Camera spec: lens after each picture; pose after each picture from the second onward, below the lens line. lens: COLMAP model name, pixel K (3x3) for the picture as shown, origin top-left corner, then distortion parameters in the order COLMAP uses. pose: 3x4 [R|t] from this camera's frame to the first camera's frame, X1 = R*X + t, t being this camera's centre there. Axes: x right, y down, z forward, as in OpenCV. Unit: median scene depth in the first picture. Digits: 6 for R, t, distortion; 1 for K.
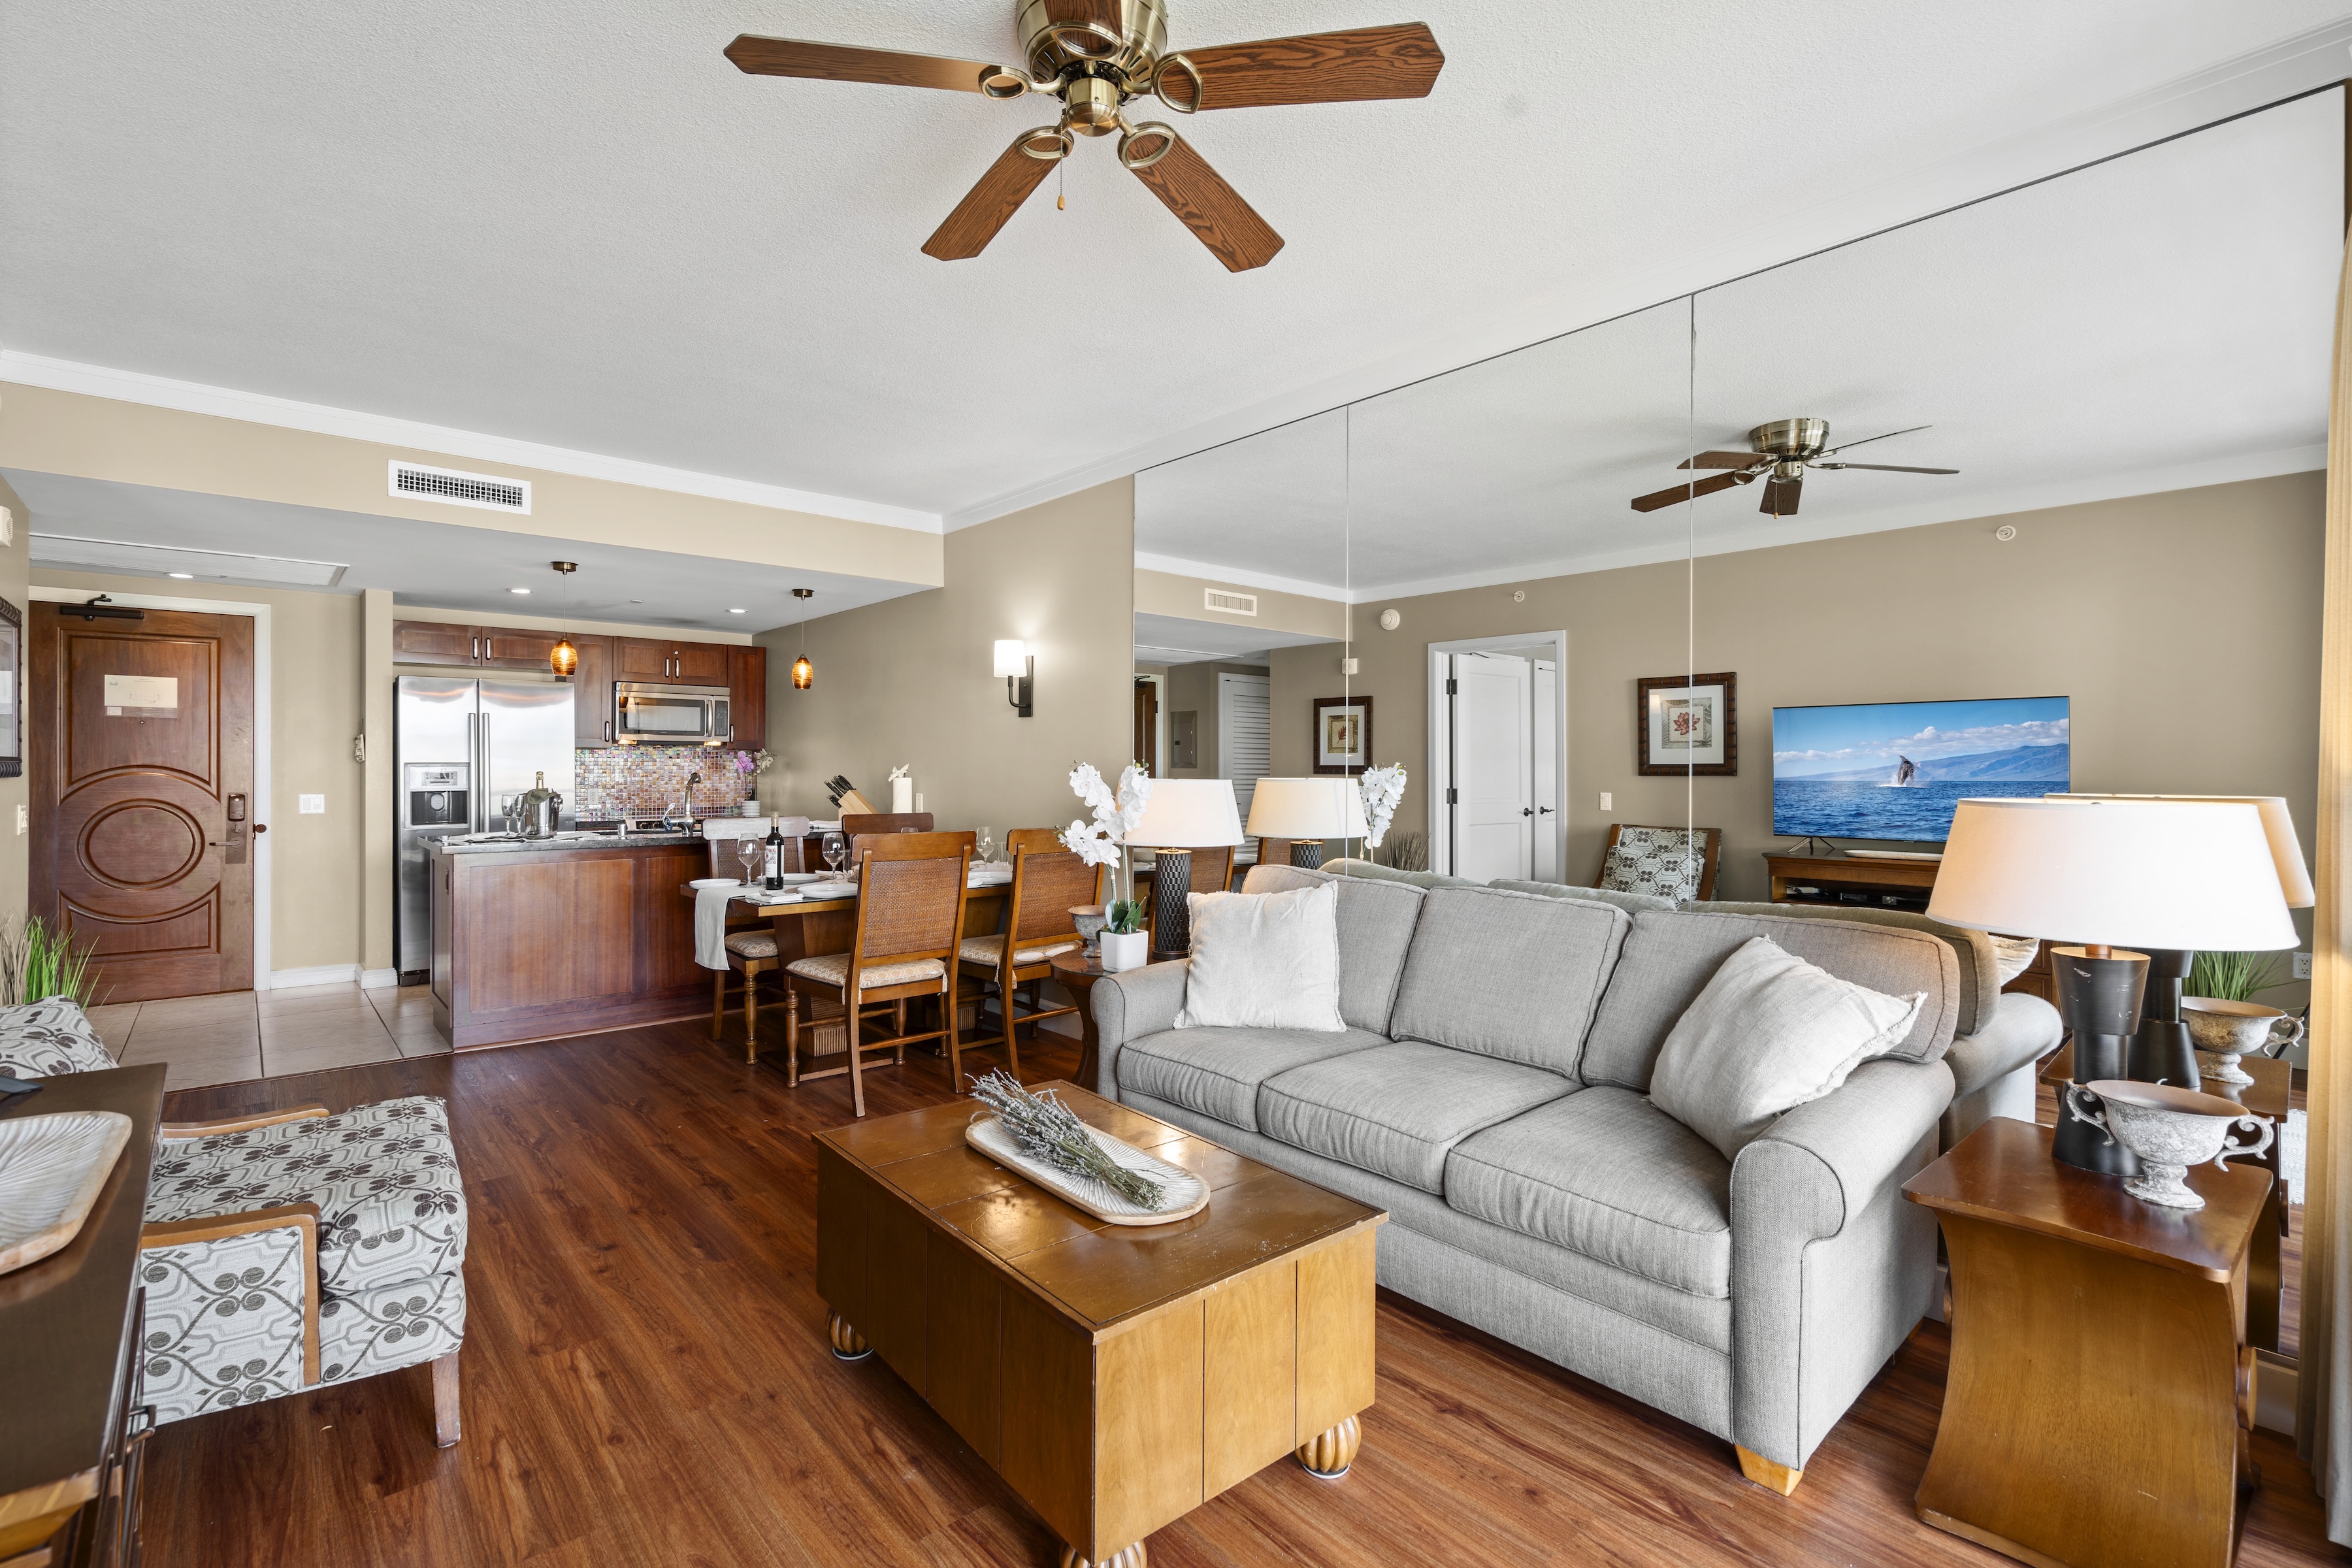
lens RADIAL K [[1070.4, 0, 1181.4], [0, 1070.4, 771.4], [0, 0, 1]] dist [-0.004285, 0.001601]
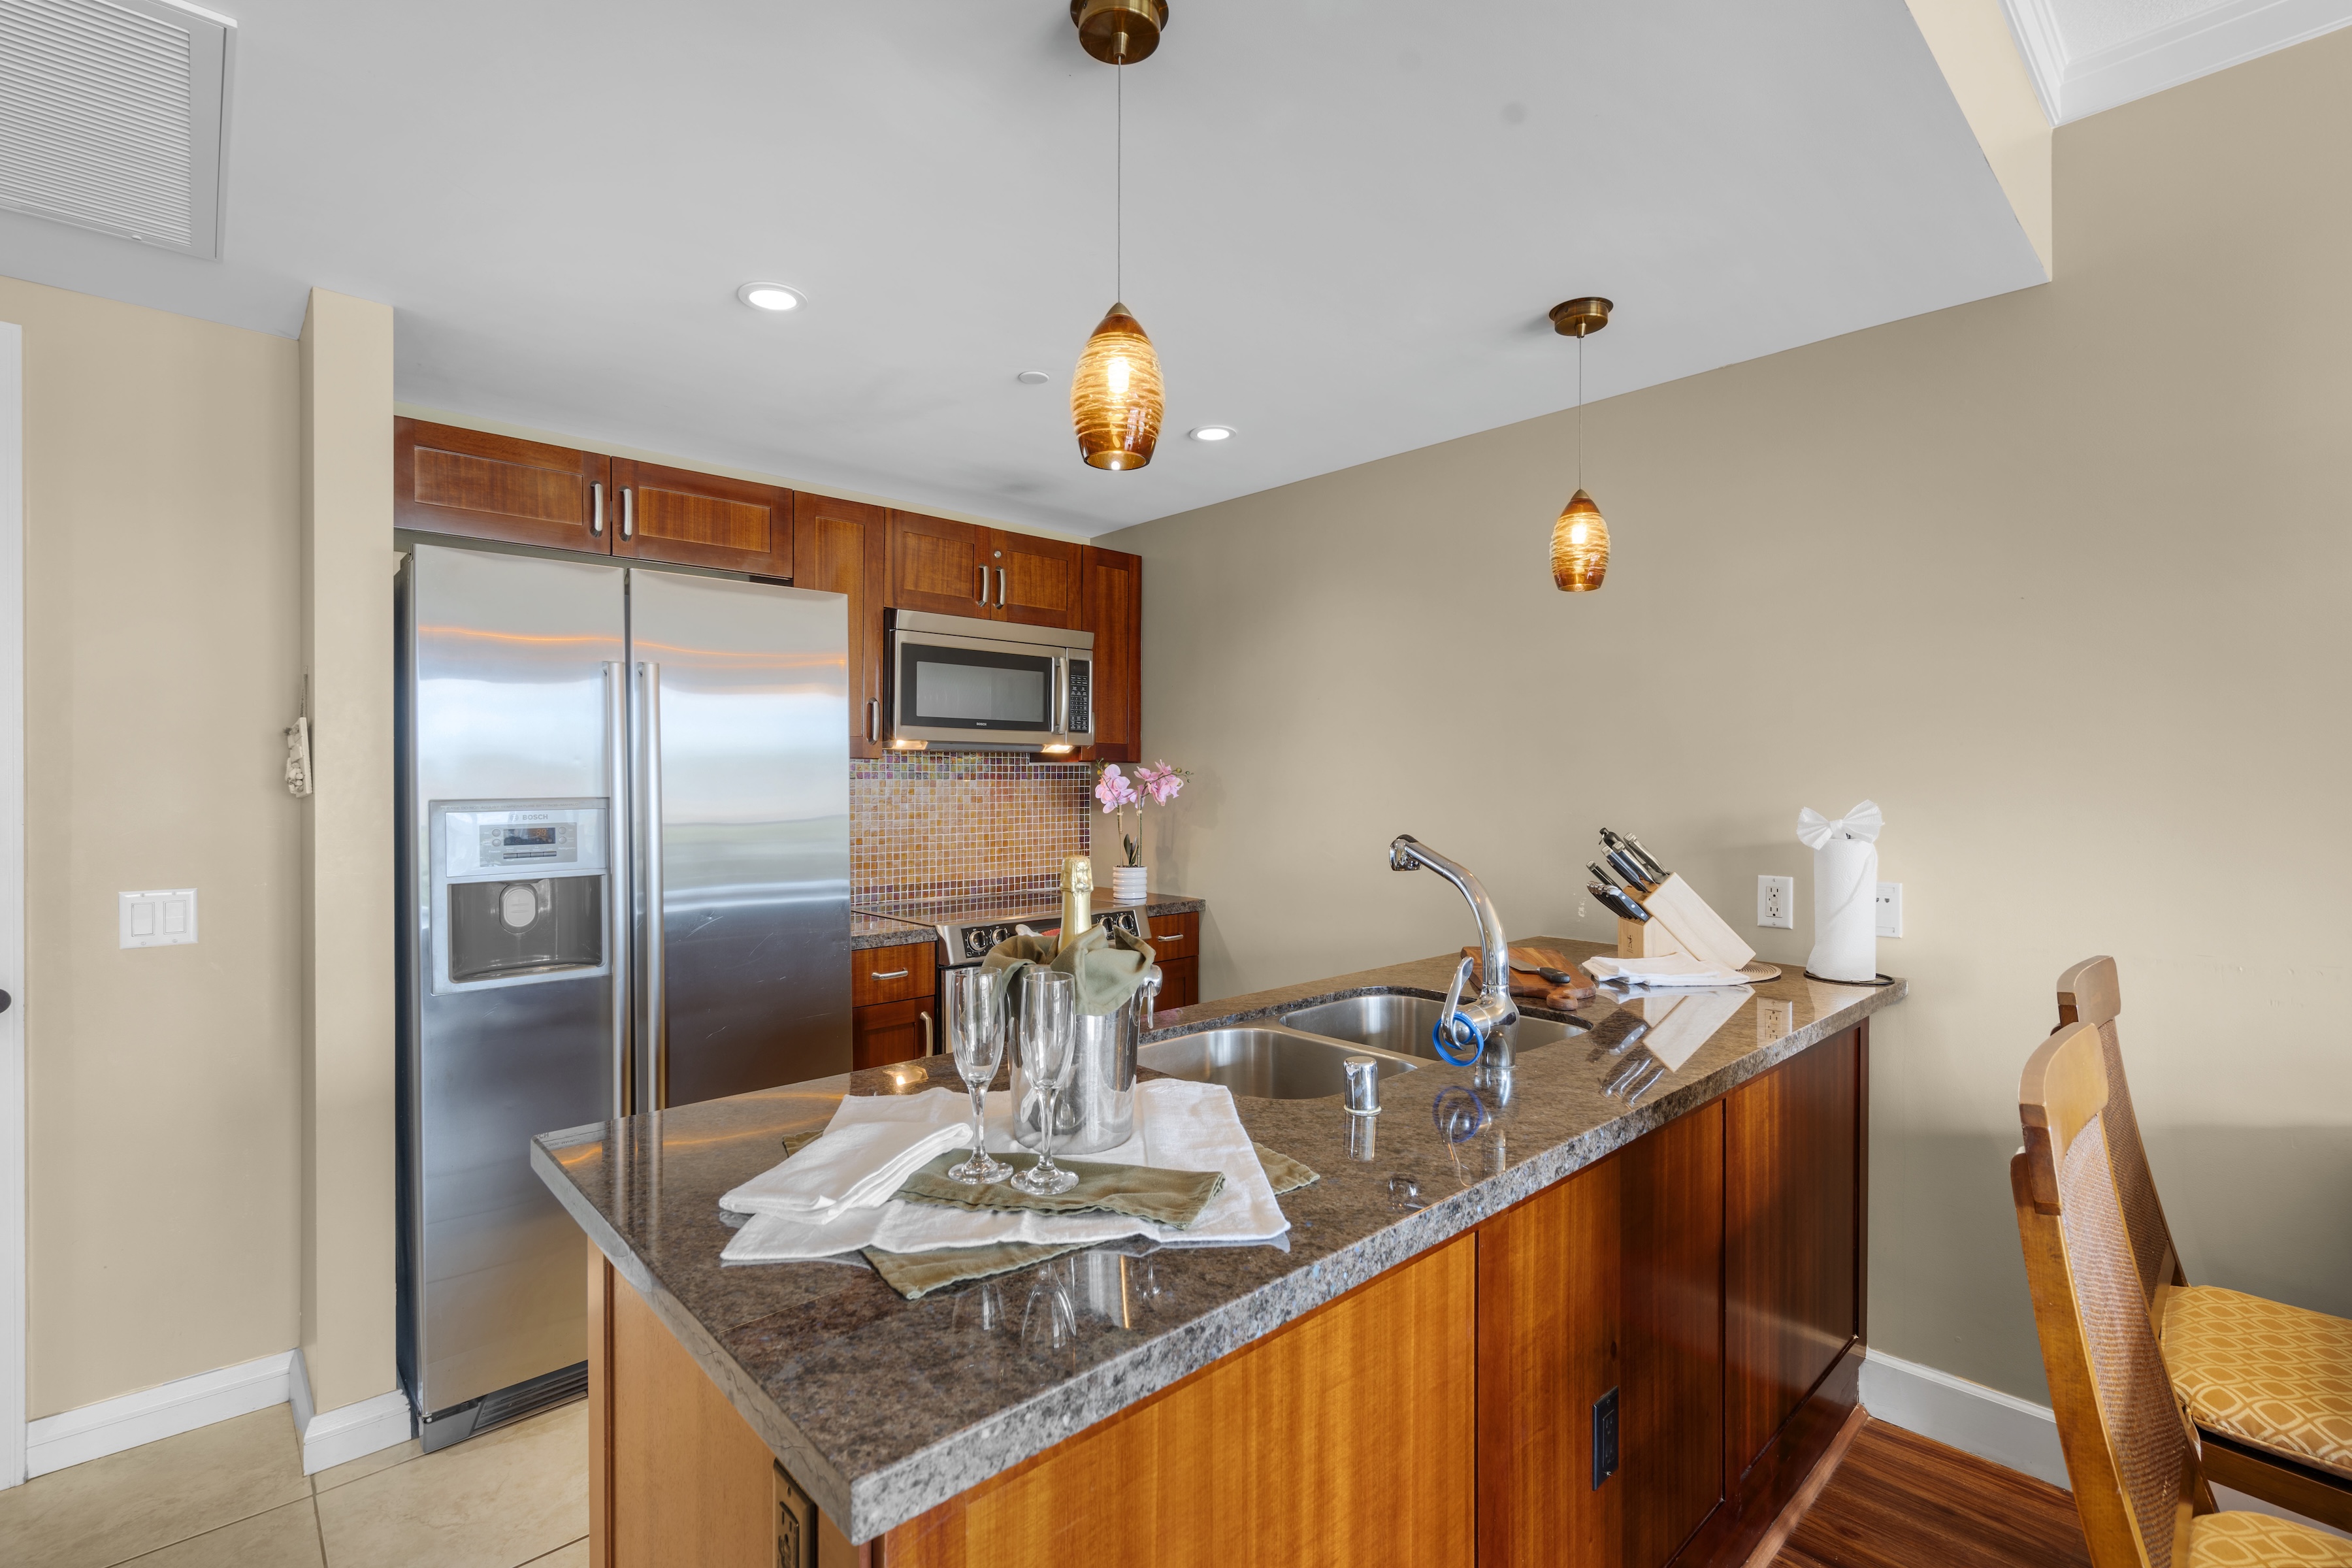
lens RADIAL K [[1070.4, 0, 1174.0], [0, 1070.4, 781.1], [0, 0, 1]] dist [-0.004285, 0.001601]
pose [[0.999798, -0.002731, 0.019923, -0.533504], [0.002767, 0.999995, -0.001780, -0.014082], [-0.019918, 0.001834, 0.999800, 0.702315]]
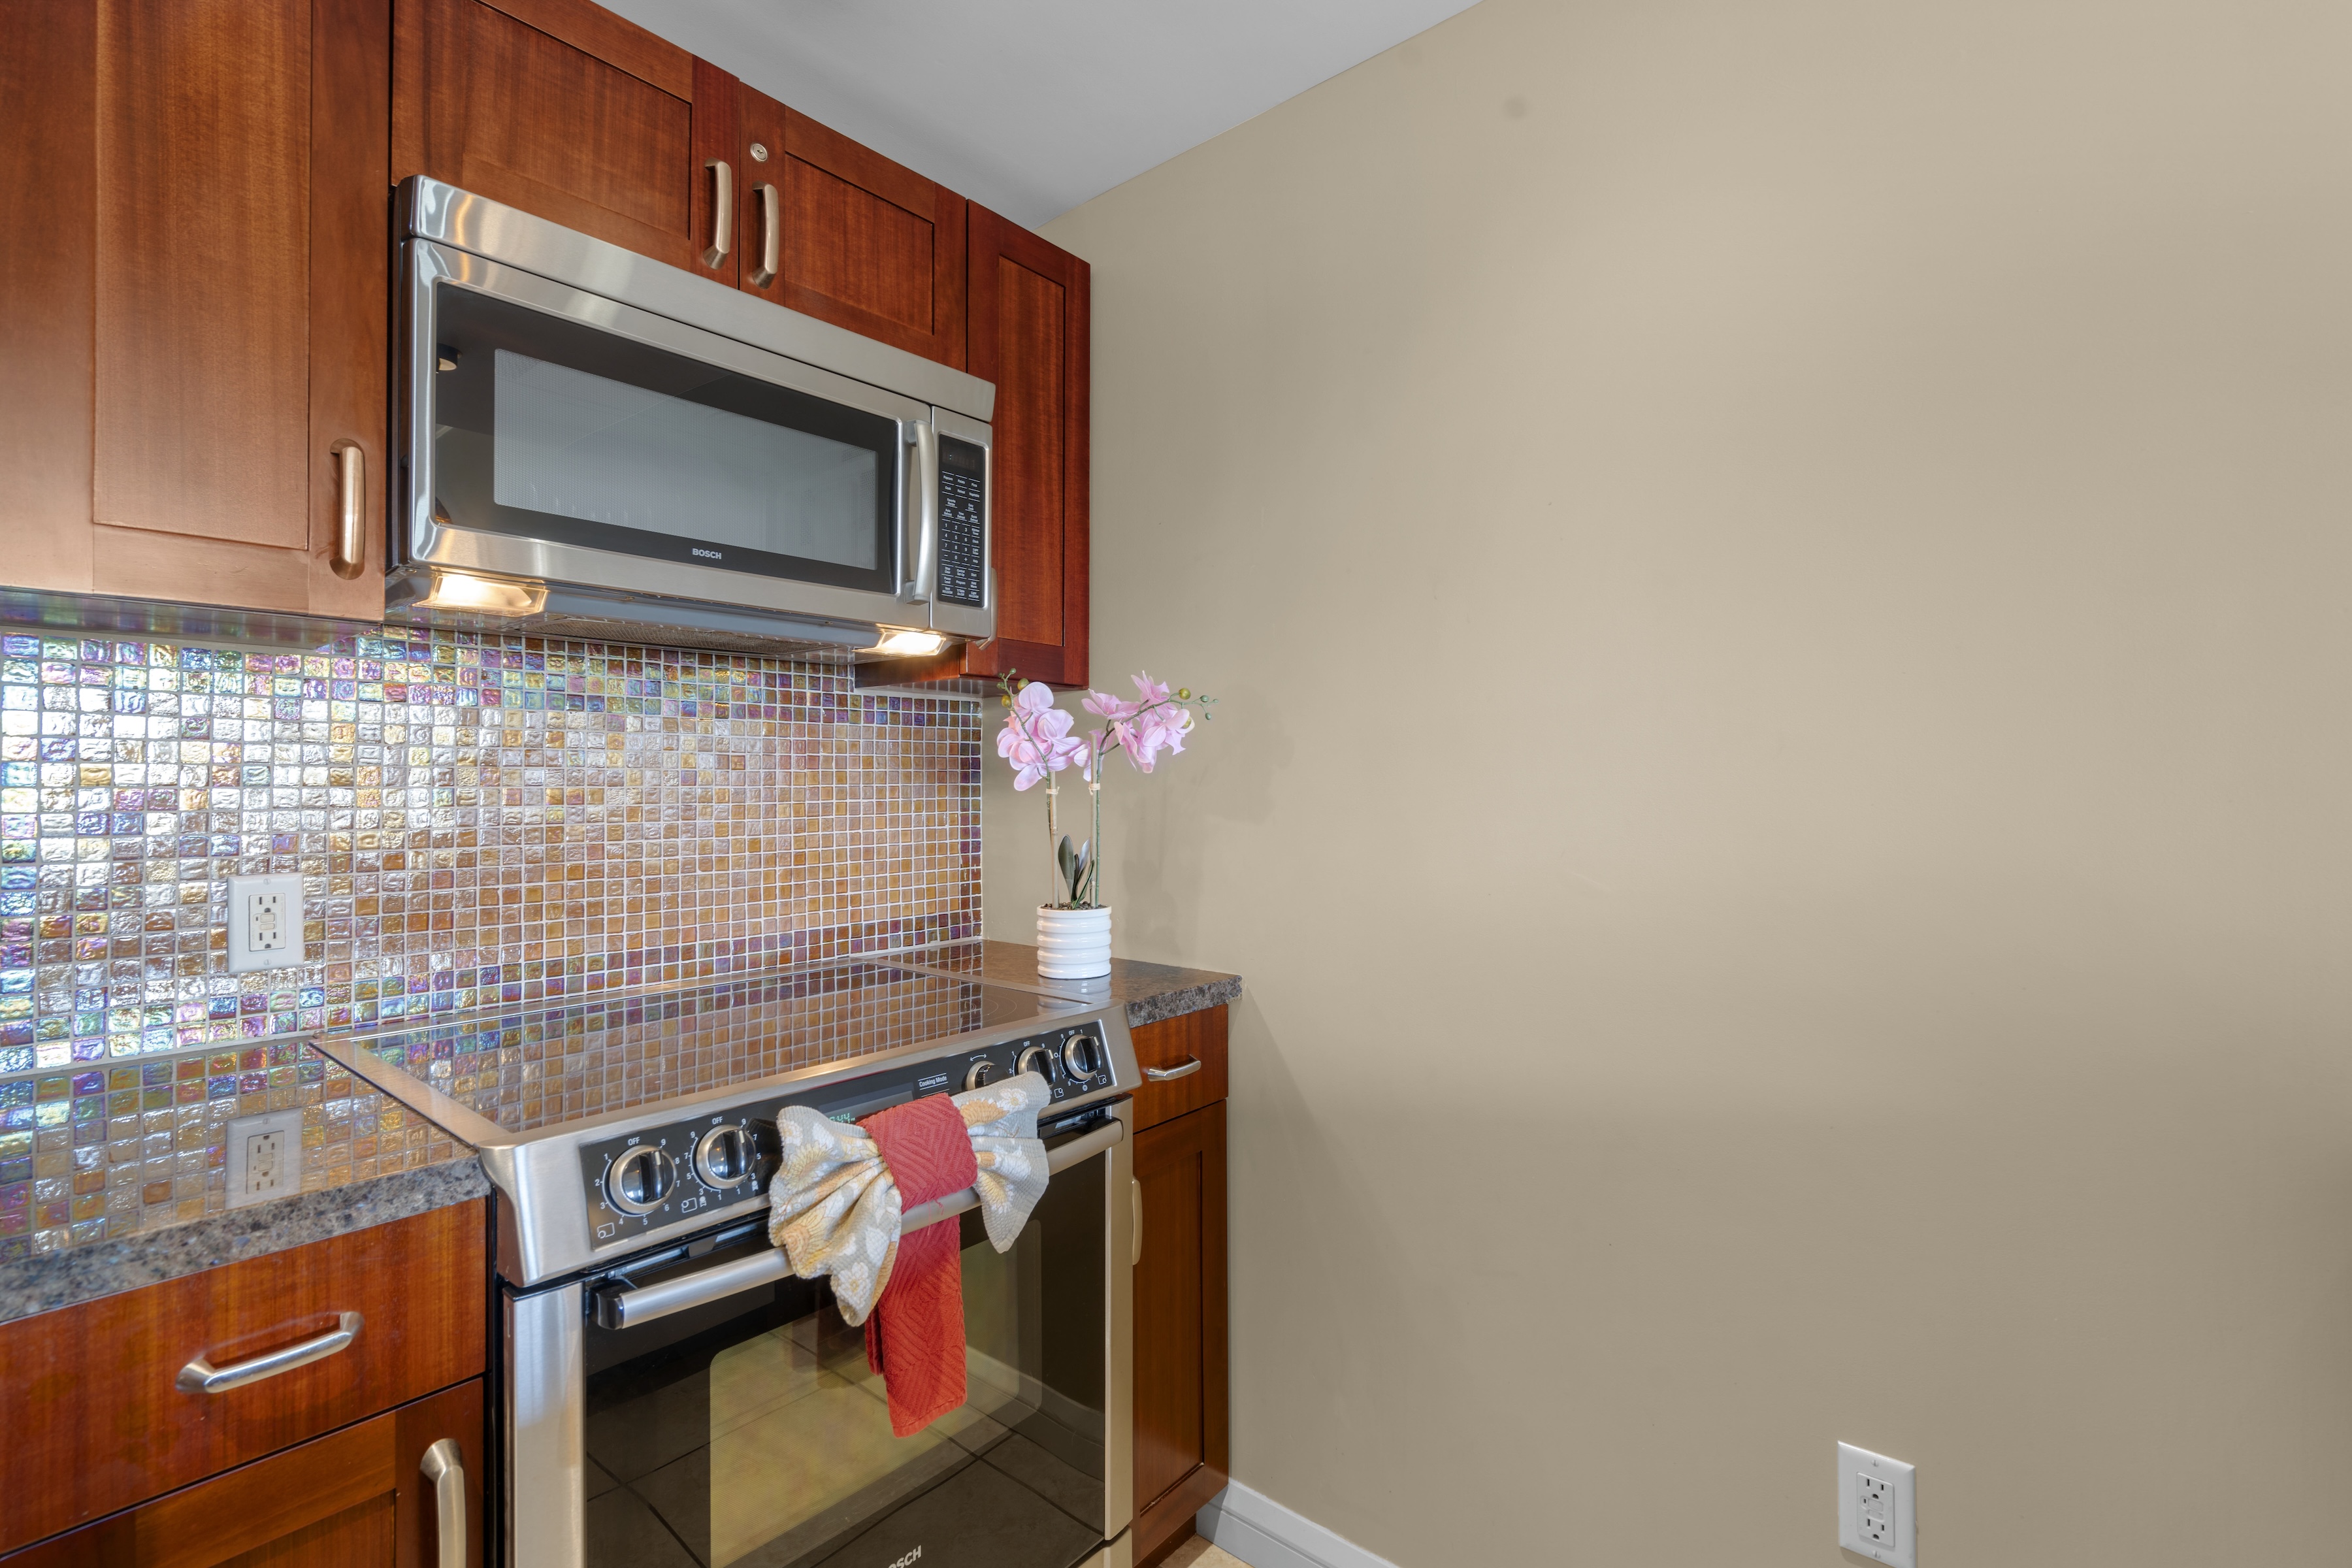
lens RADIAL K [[1070.4, 0, 1181.3], [0, 1070.4, 774.5], [0, 0, 1]] dist [-0.004285, 0.001601]
pose [[0.989812, -0.006965, 0.142207, -0.560705], [0.008221, 0.999932, -0.008247, 0.002931], [-0.142140, 0.009332, 0.989803, 1.058413]]
